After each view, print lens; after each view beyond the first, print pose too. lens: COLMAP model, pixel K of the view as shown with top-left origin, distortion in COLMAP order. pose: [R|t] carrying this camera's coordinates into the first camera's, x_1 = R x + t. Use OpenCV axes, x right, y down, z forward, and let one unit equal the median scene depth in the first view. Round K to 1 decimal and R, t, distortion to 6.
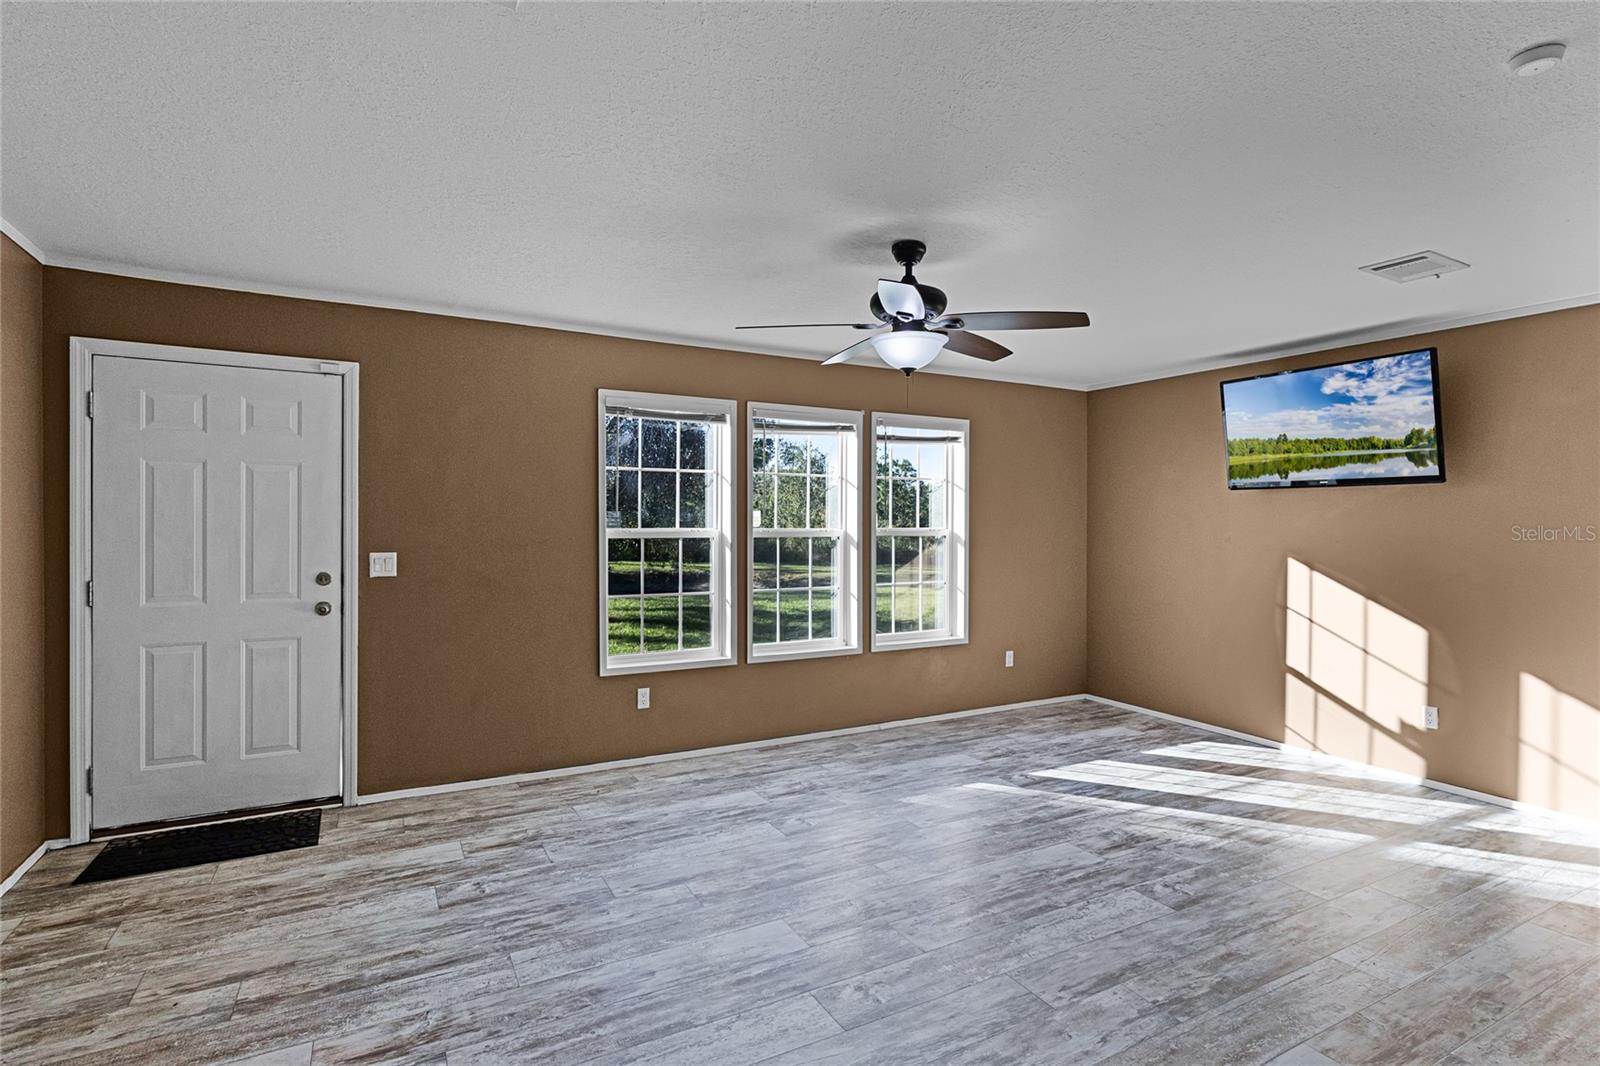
lens RADIAL K [[779.3, 0, 799.3], [0, 779.3, 473.3], [0, 0, 1]] dist [-0.000147, -0.000989]
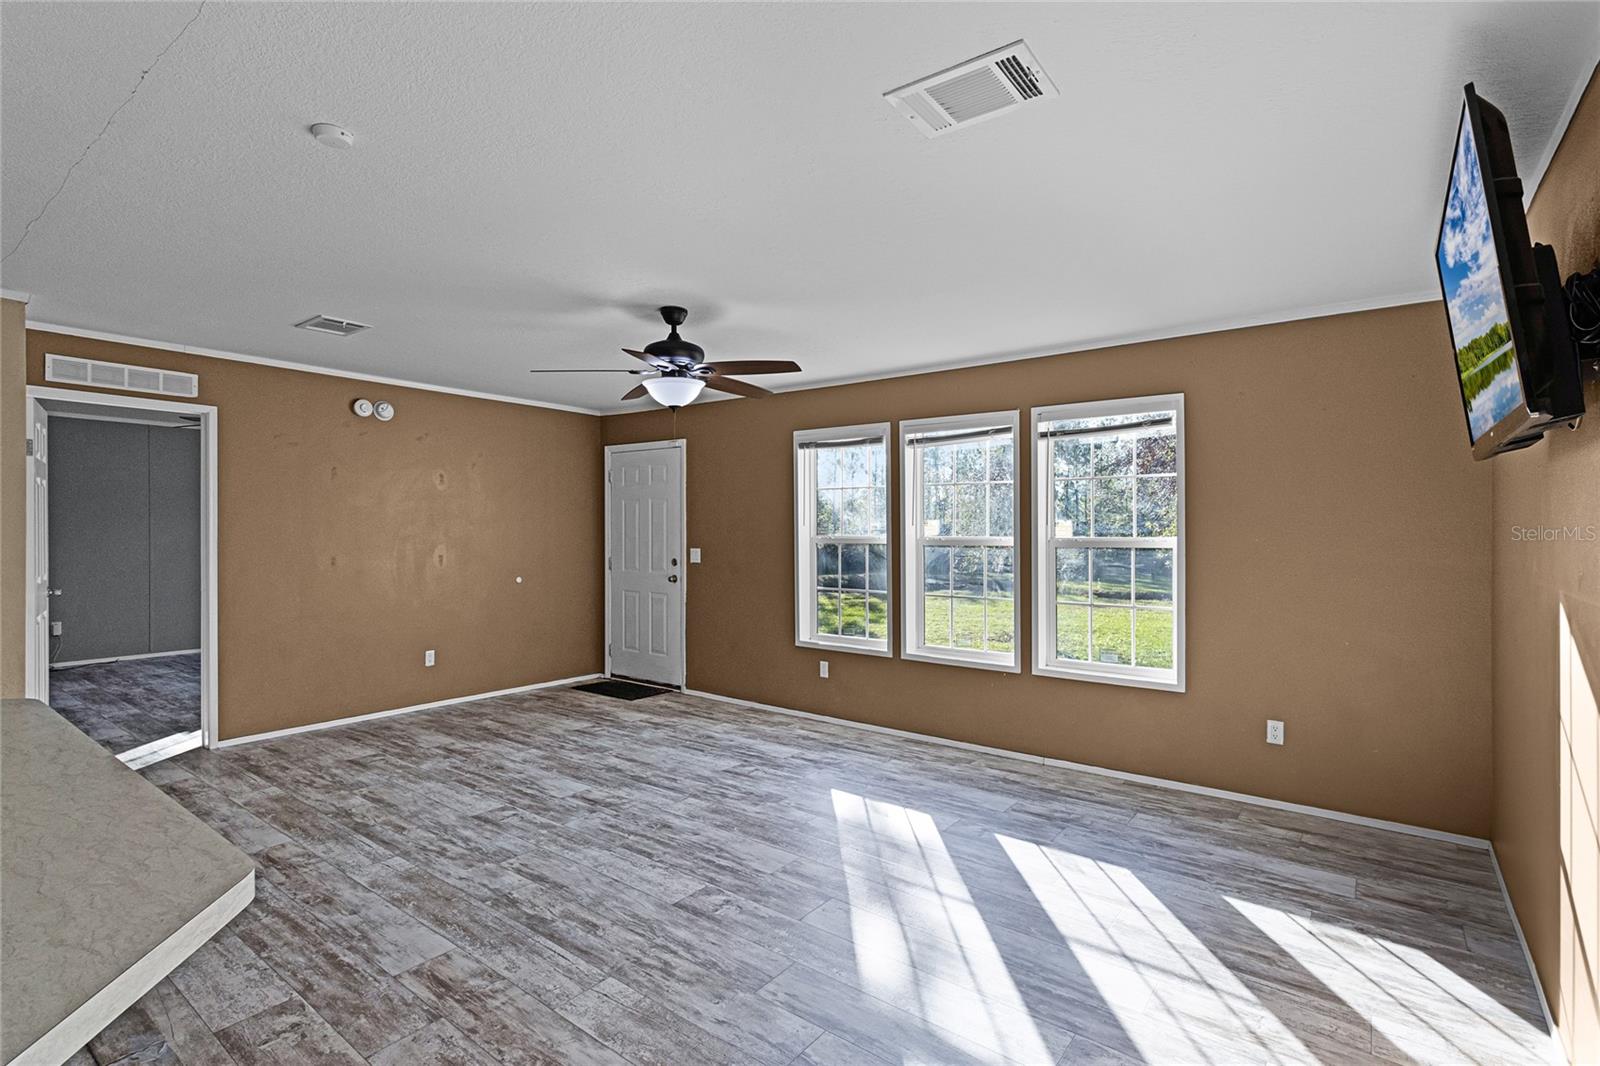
lens RADIAL K [[752.8, 0, 802.5], [0, 752.8, 527.3], [0, 0, 1]] dist [0.003676, 0.000164]
pose [[0.408135, -0.006644, -0.912897, 0.844650], [0.055566, 0.998300, 0.017577, 0.030364], [0.911229, -0.057900, 0.407811, 0.447055]]
